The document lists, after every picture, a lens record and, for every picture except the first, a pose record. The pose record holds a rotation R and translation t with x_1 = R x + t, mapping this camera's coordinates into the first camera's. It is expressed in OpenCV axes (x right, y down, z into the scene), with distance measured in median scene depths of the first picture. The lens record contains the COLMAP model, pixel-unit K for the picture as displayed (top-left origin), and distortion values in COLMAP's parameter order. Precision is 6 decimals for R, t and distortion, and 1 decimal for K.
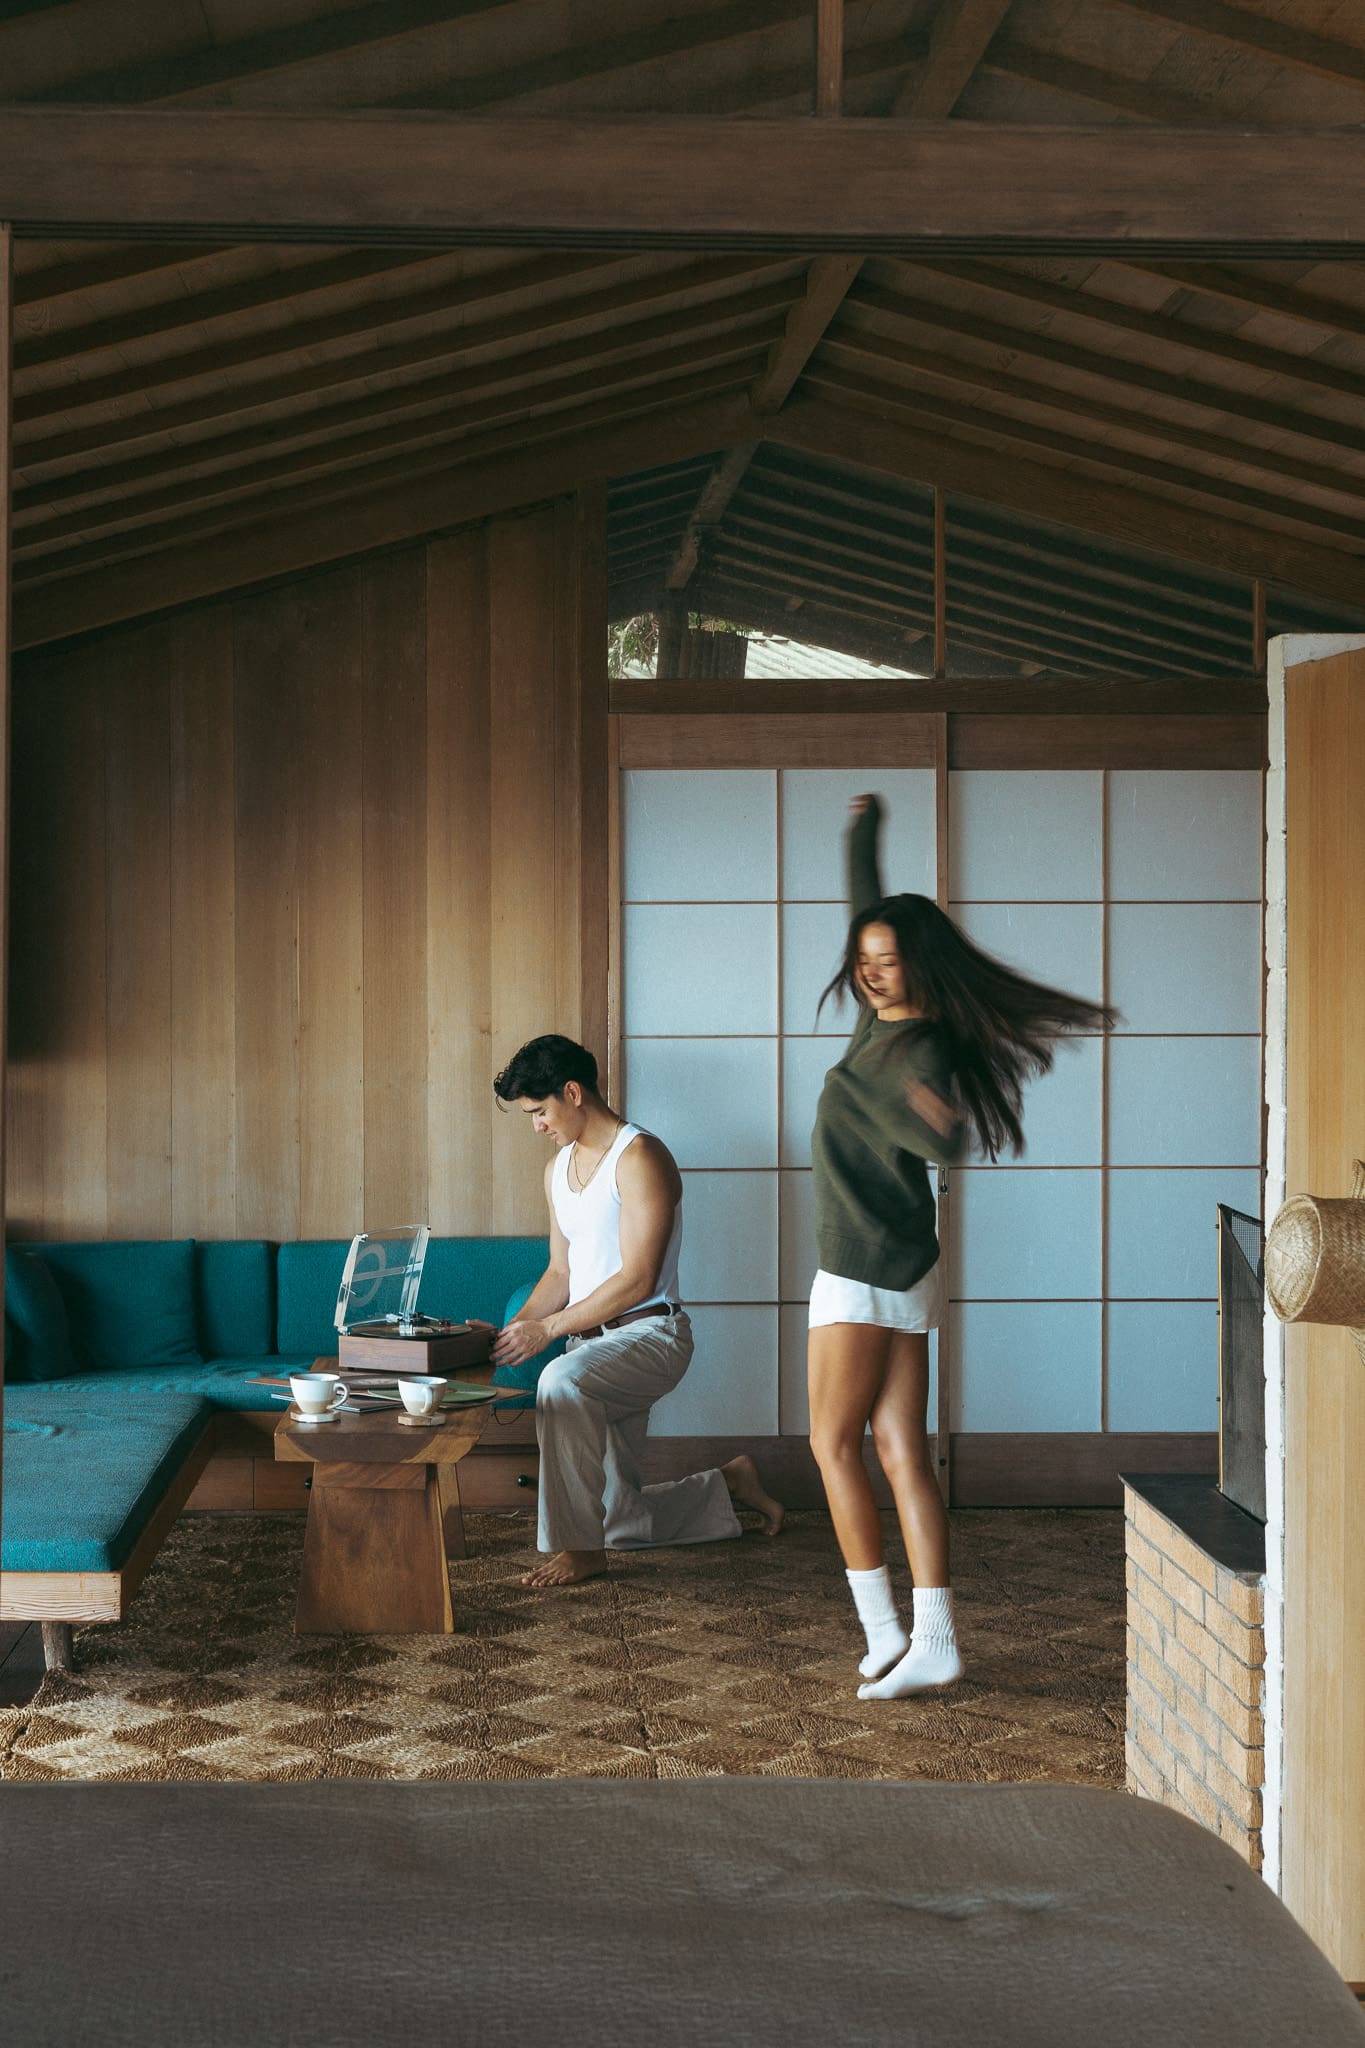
lens RADIAL K [[3059.7, 0, 548.7], [0, 3059.7, 1017.6], [0, 0, 1]] dist [0.020765, 0.060261]
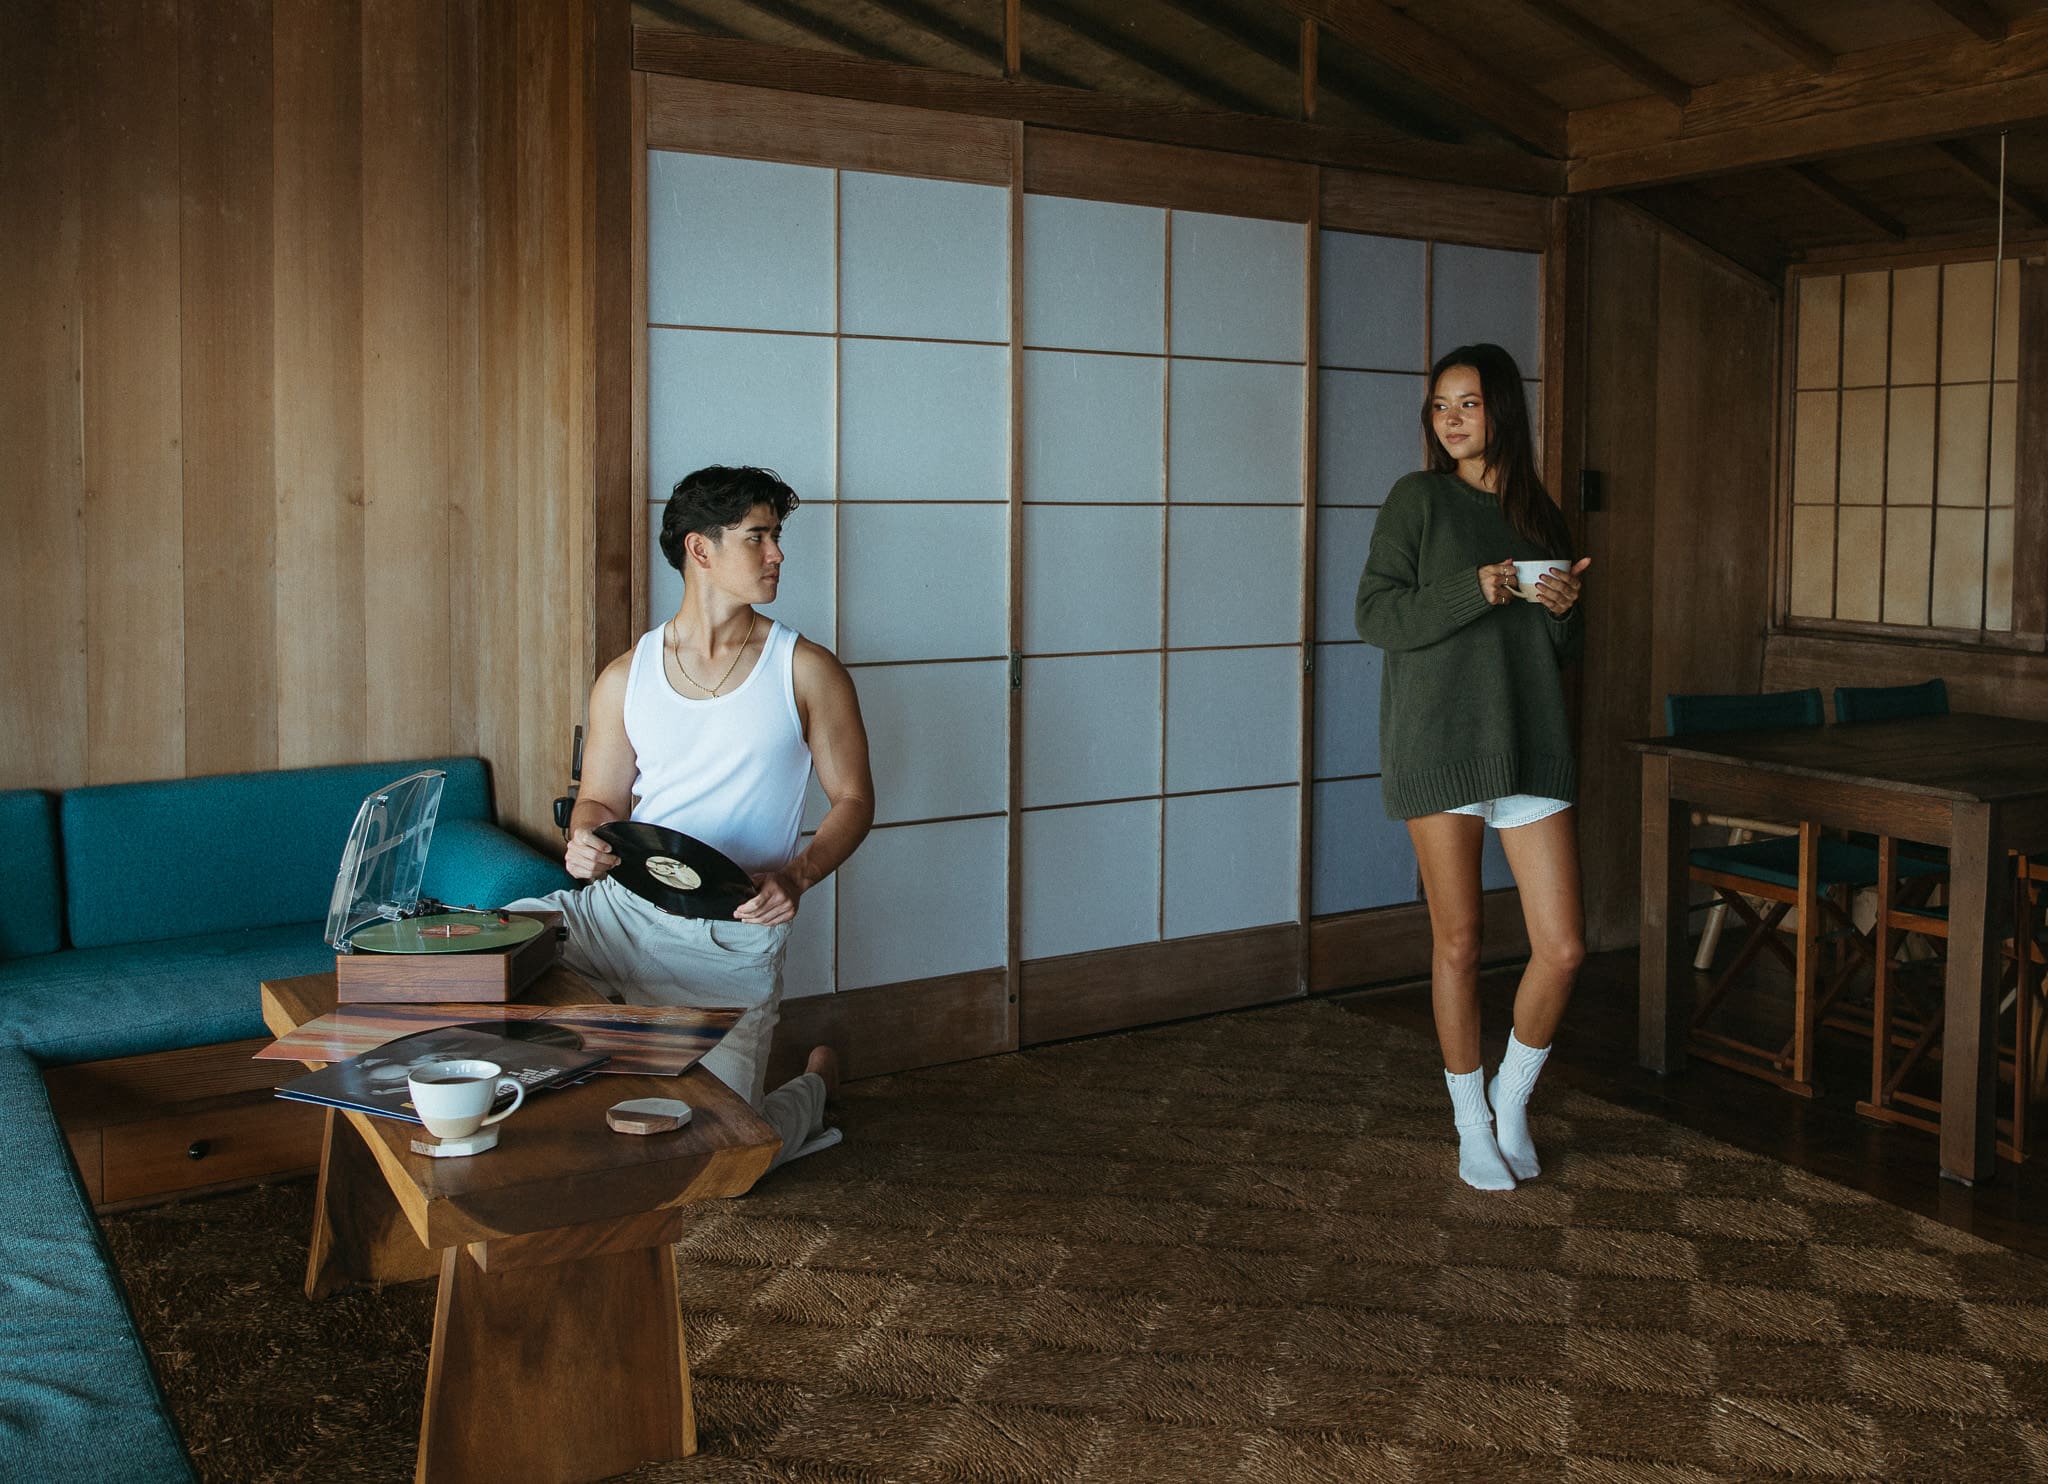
lens RADIAL K [[1994.1, 0, 1212.5], [0, 1994.1, 572.9], [0, 0, 1]] dist [-0.009001, 0.011999]
pose [[0.830694, -0.013639, 0.556562, -0.146970], [0.002648, 0.999785, 0.020549, 0.015649], [-0.556723, -0.015596, 0.830552, 0.551076]]
